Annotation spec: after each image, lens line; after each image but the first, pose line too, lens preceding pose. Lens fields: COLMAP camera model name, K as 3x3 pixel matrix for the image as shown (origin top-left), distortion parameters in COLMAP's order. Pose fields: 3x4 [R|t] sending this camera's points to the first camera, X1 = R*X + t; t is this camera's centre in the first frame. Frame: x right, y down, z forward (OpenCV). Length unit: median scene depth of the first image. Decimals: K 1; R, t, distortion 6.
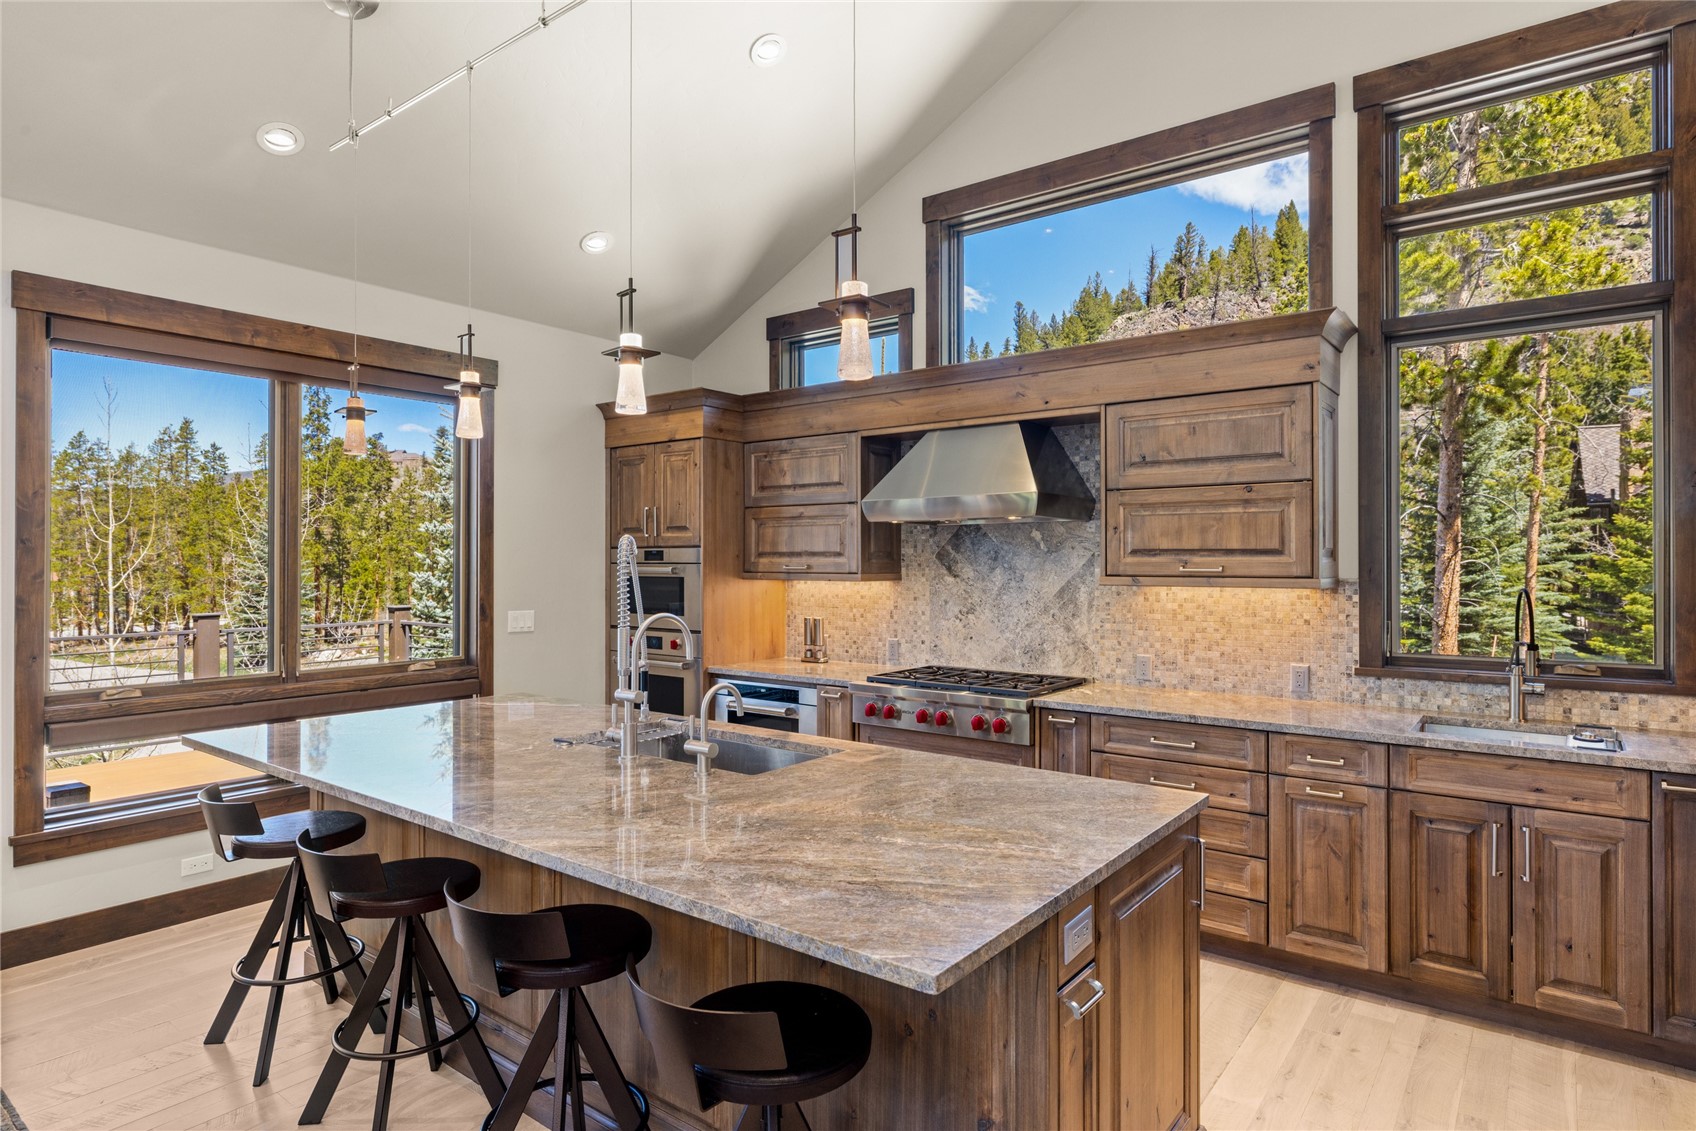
lens RADIAL K [[929.1, 0, 842.5], [0, 929.1, 557.4], [0, 0, 1]] dist [-0.001360, -0.000210]
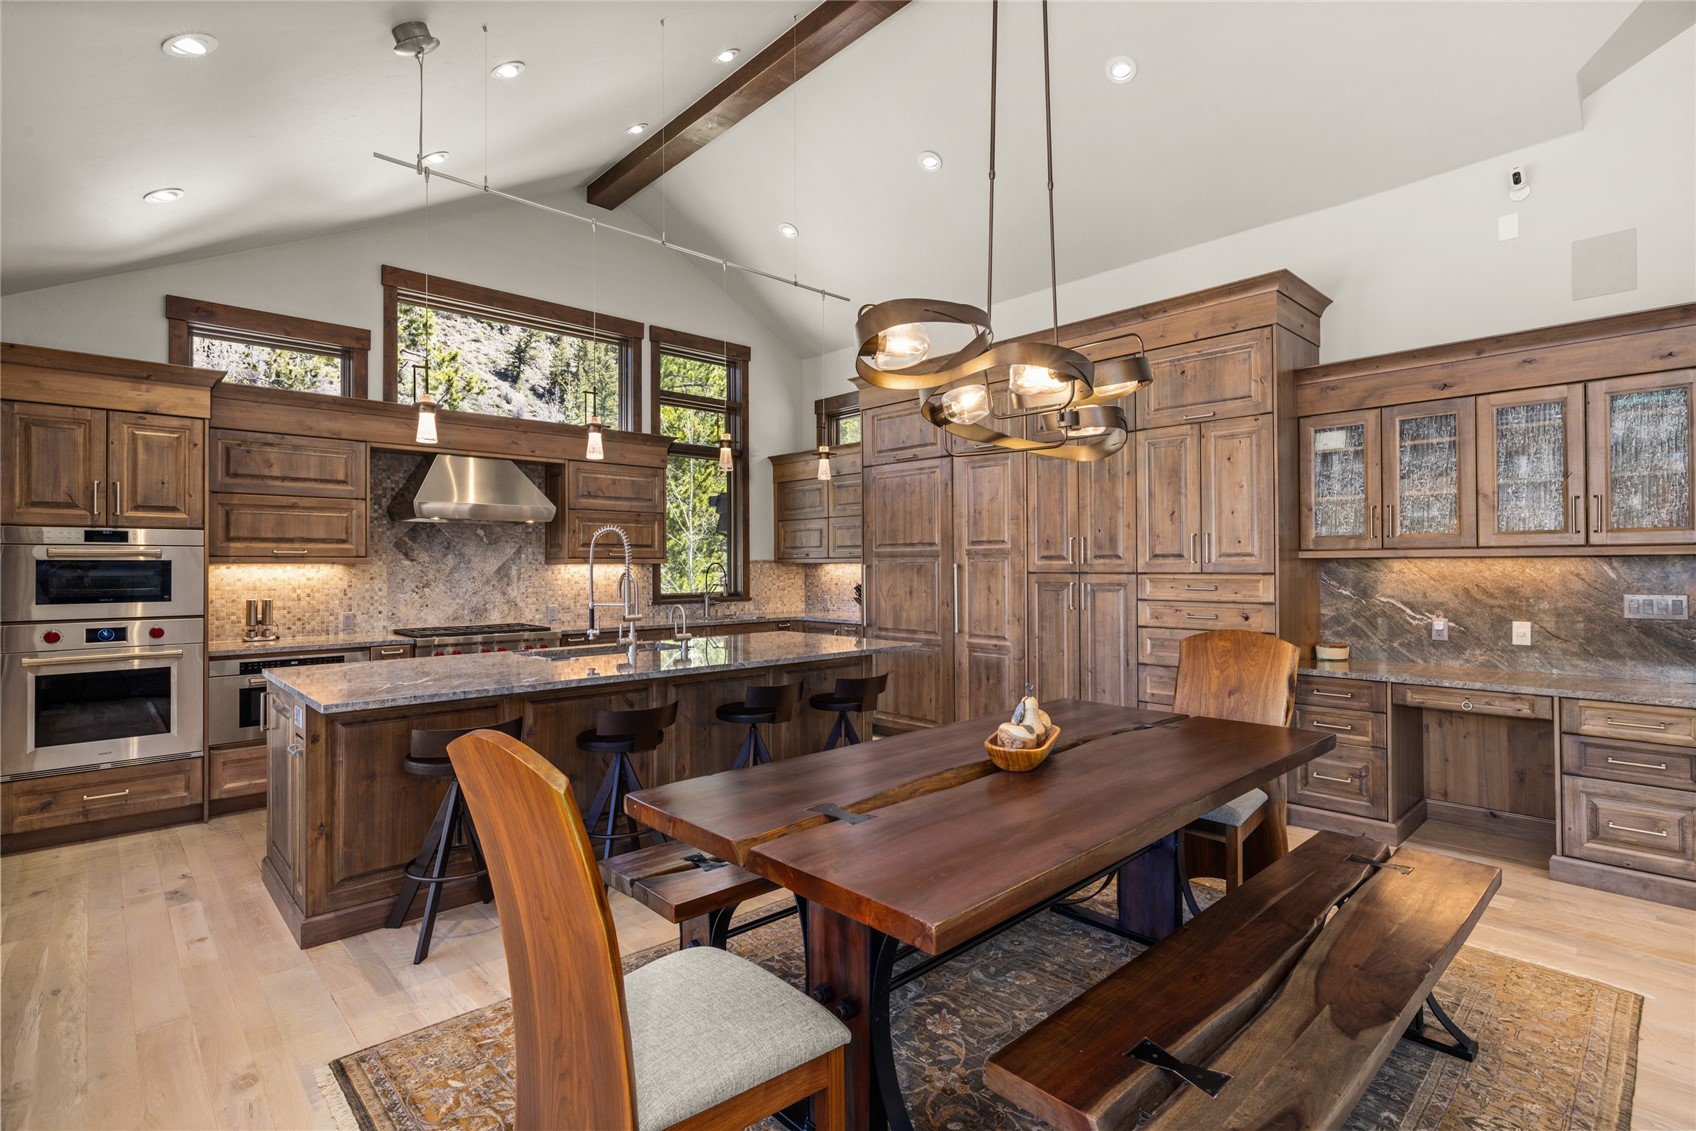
lens RADIAL K [[808.1, 0, 840.4], [0, 808.1, 566.0], [0, 0, 1]] dist [-0.002858, 0.001311]
pose [[0.166456, 0.001081, 0.986048, -1.055917], [0.000496, 0.999999, -0.001180, 0.034575], [-0.986049, 0.000686, 0.166455, 0.229276]]
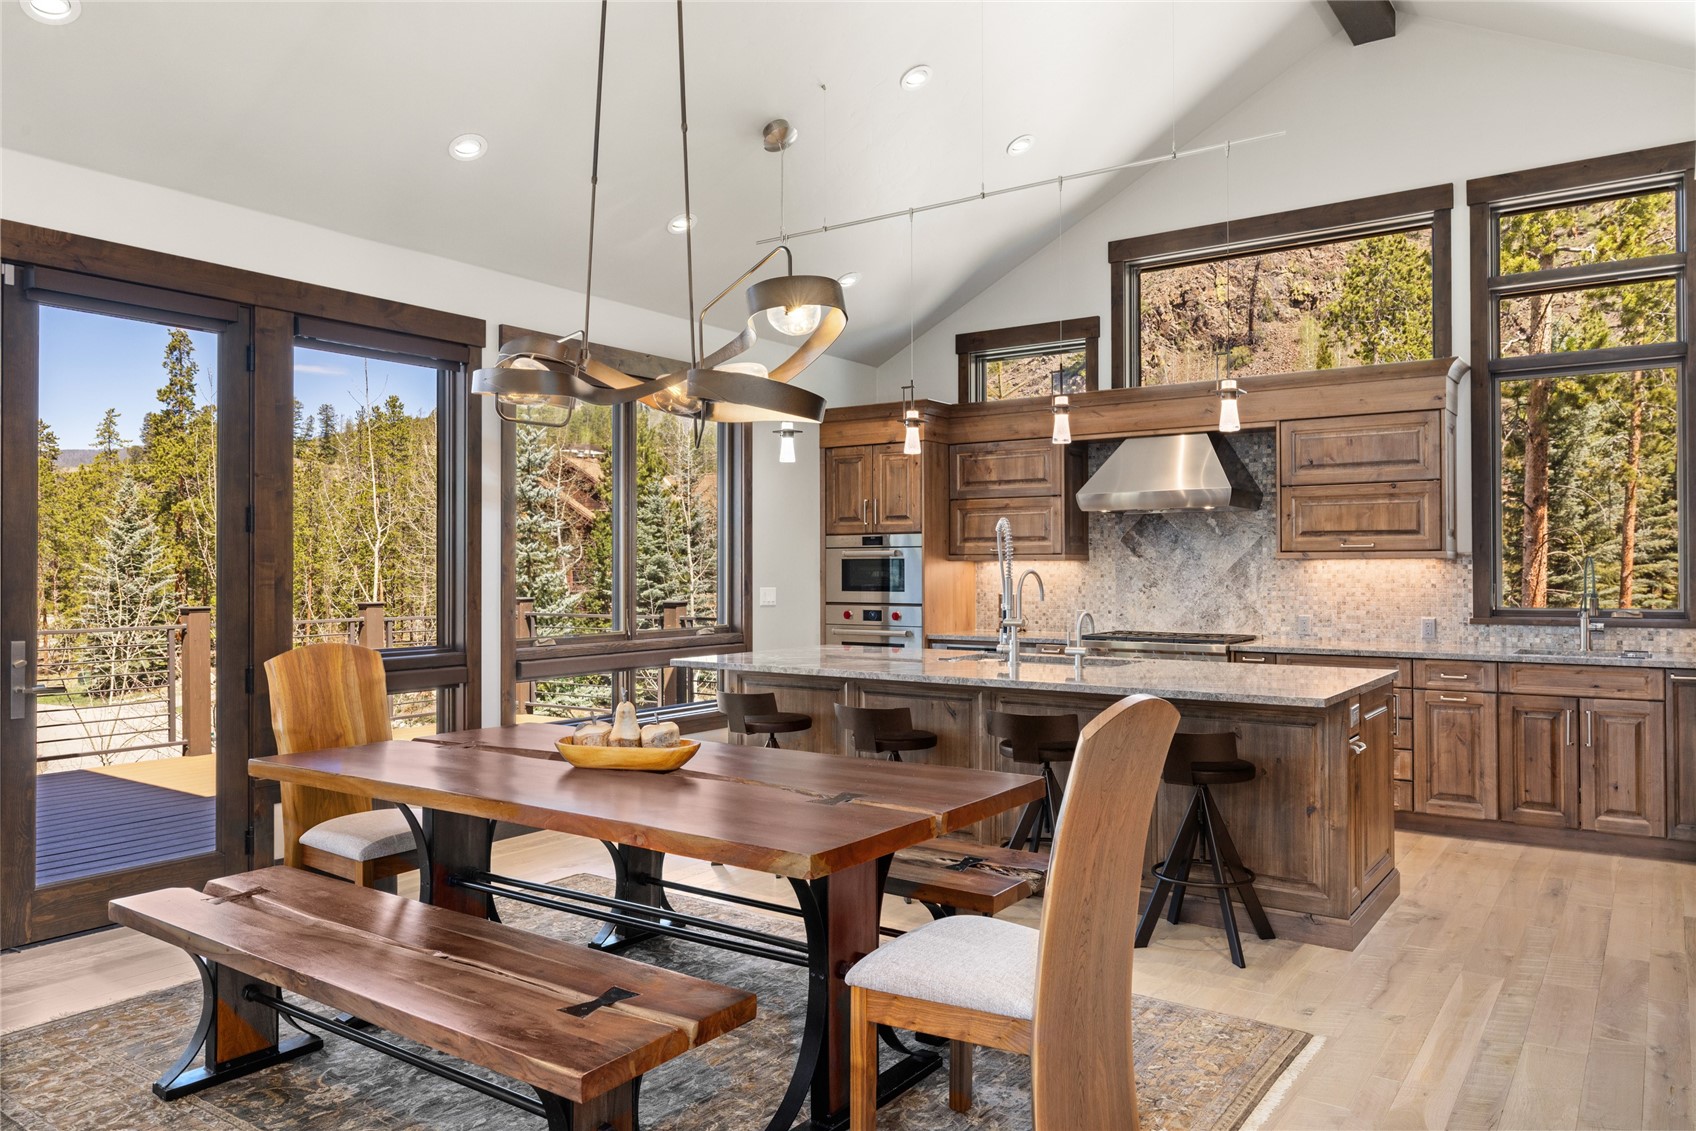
lens RADIAL K [[1154.8, 0, 848.5], [0, 1154.8, 555.6], [0, 0, 1]] dist [0.001408, -0.001013]
pose [[0.999187, -0.001872, 0.040284, -0.364247], [0.002098, 0.999982, -0.005577, 0.030715], [-0.040273, 0.005657, 0.999173, -0.558739]]
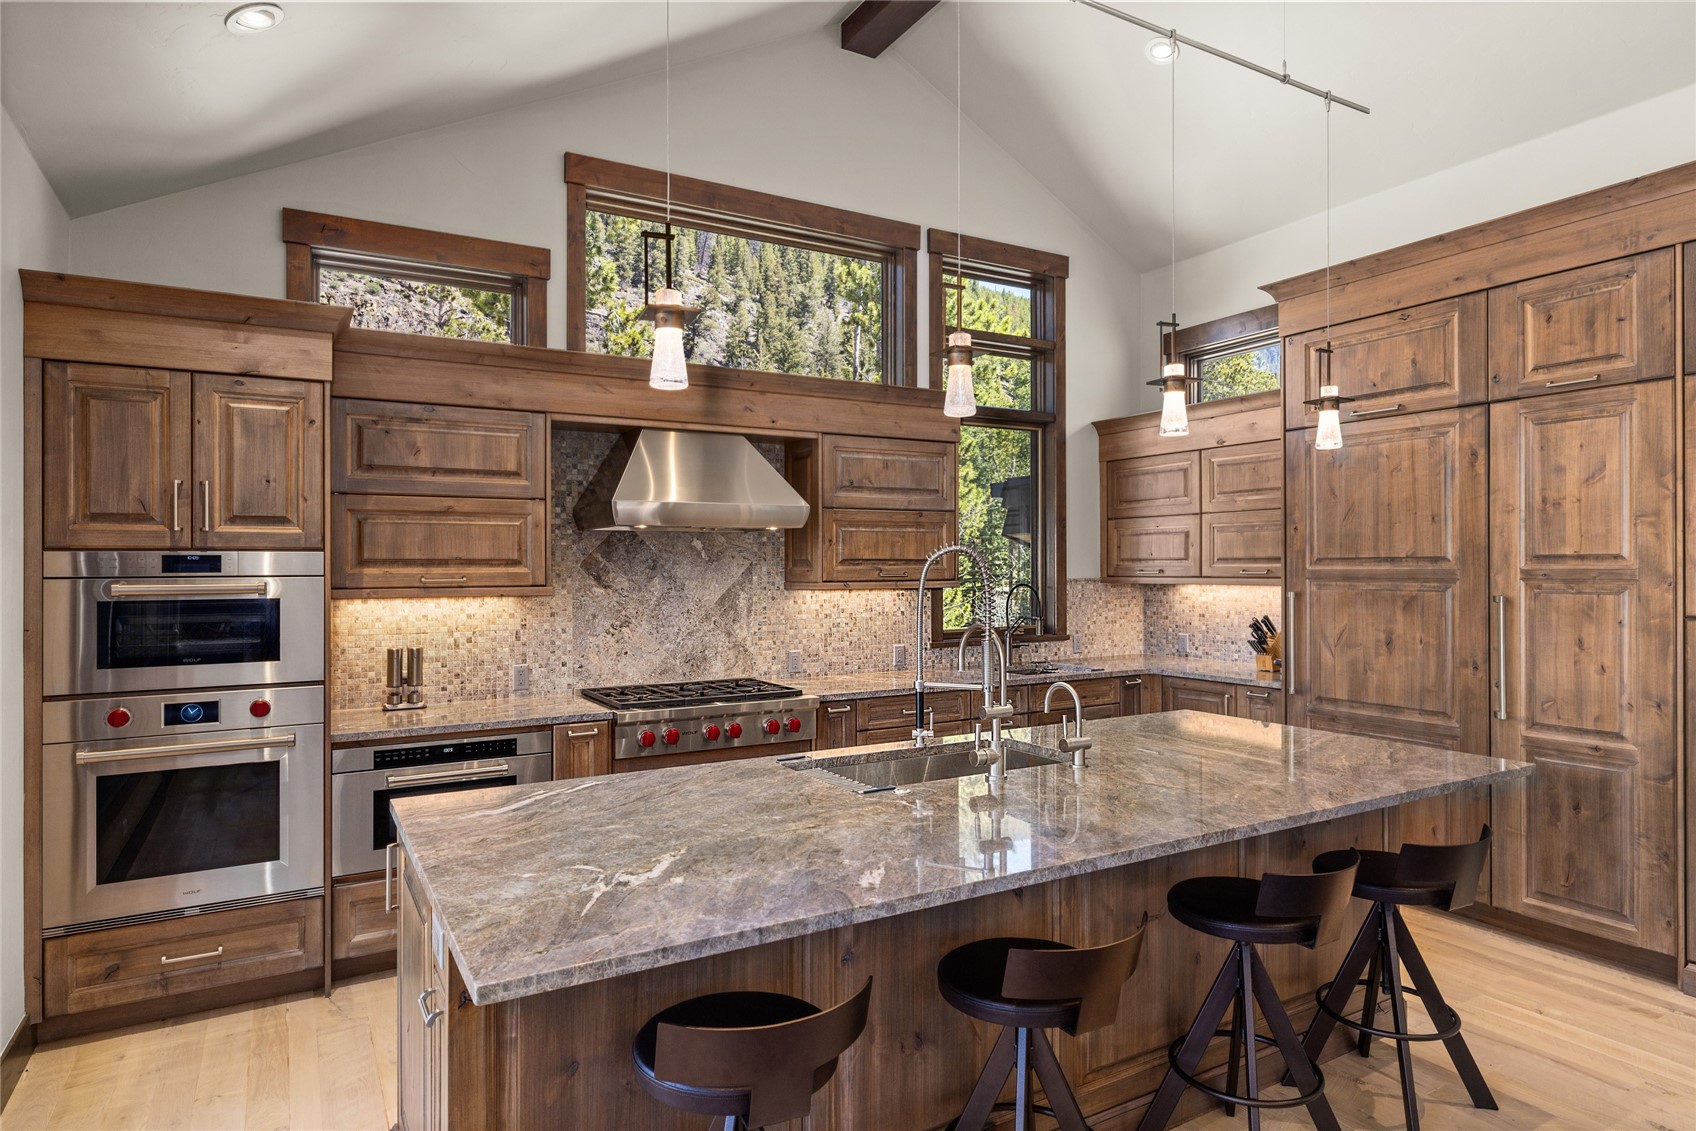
lens RADIAL K [[967.9, 0, 843.4], [0, 967.9, 566.9], [0, 0, 1]] dist [0.003960, -0.001165]
pose [[0.380418, -0.000841, 0.924814, -0.763485], [0.001869, 0.999998, 0.000141, 0.000951], [-0.924813, 0.001675, 0.380419, 0.487890]]
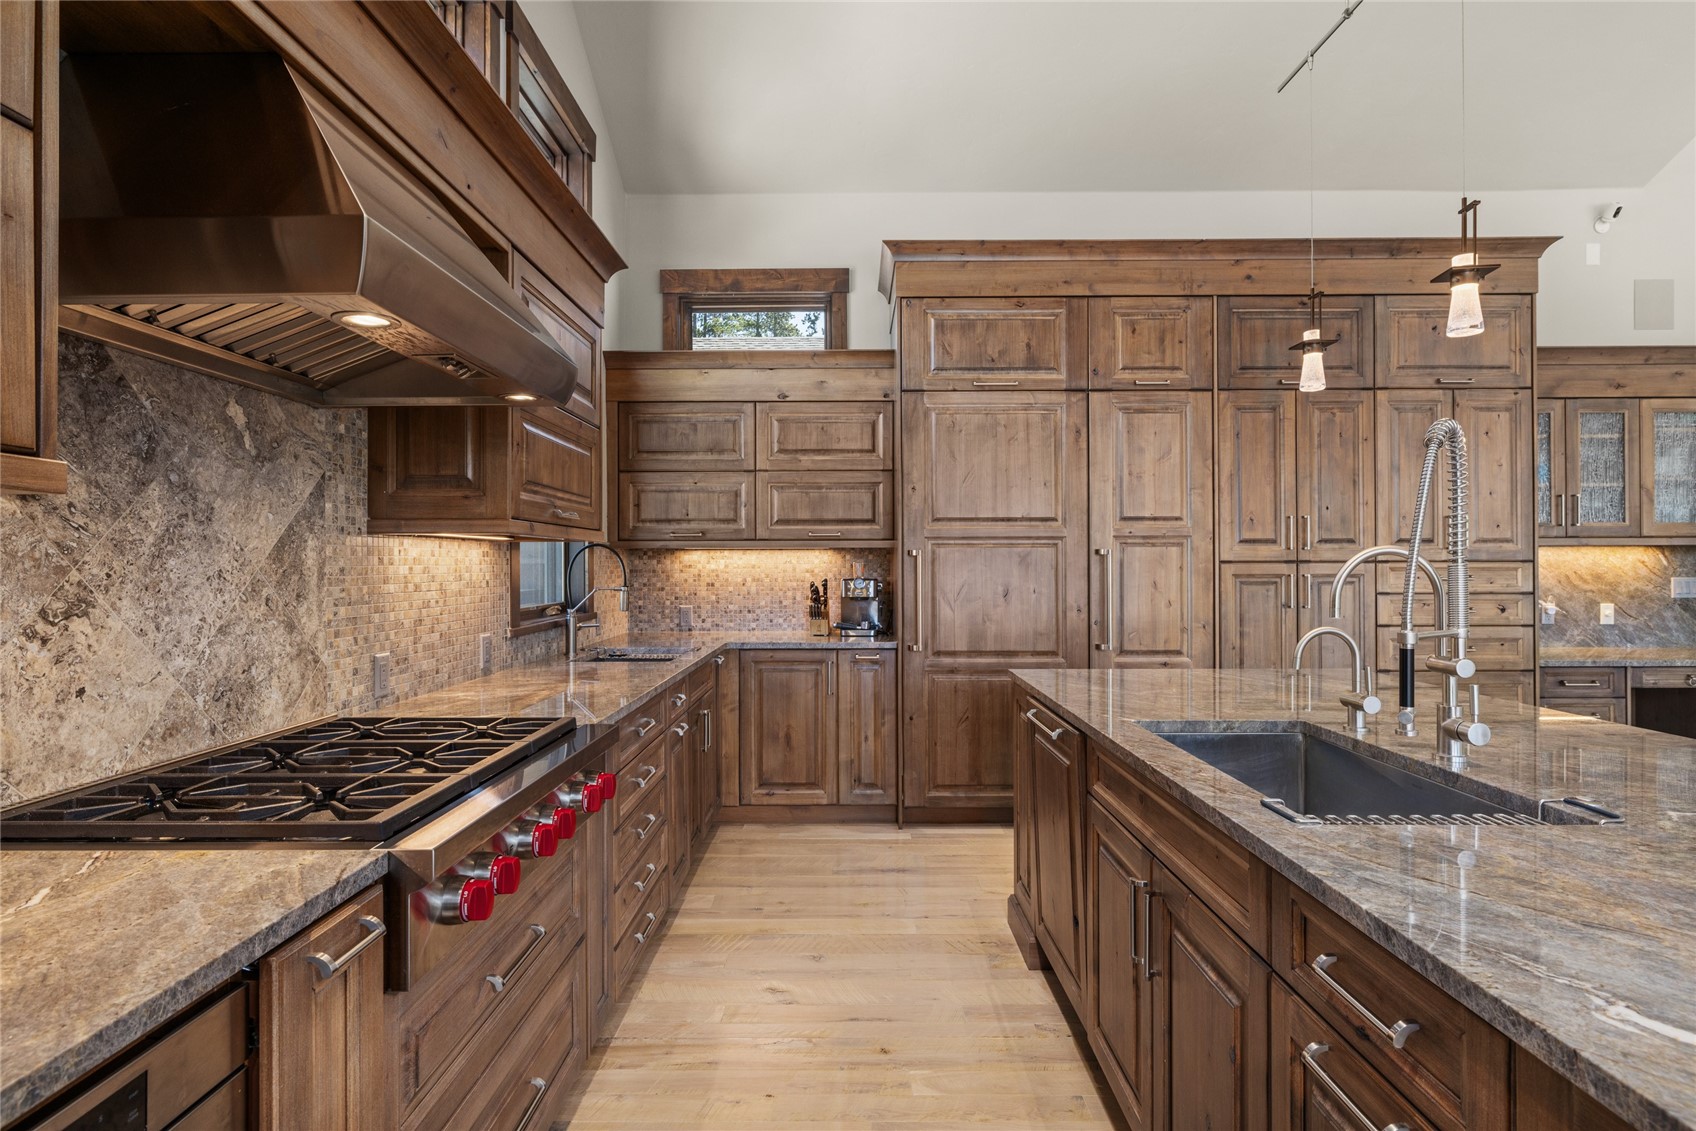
lens RADIAL K [[866.7, 0, 849.7], [0, 866.7, 562.3], [0, 0, 1]] dist [0.000973, -0.000366]
pose [[-0.608096, 0.004793, 0.793849, -0.296770], [0.000749, 0.999985, -0.005463, 0.049500], [-0.793864, -0.002728, -0.608090, 1.100536]]
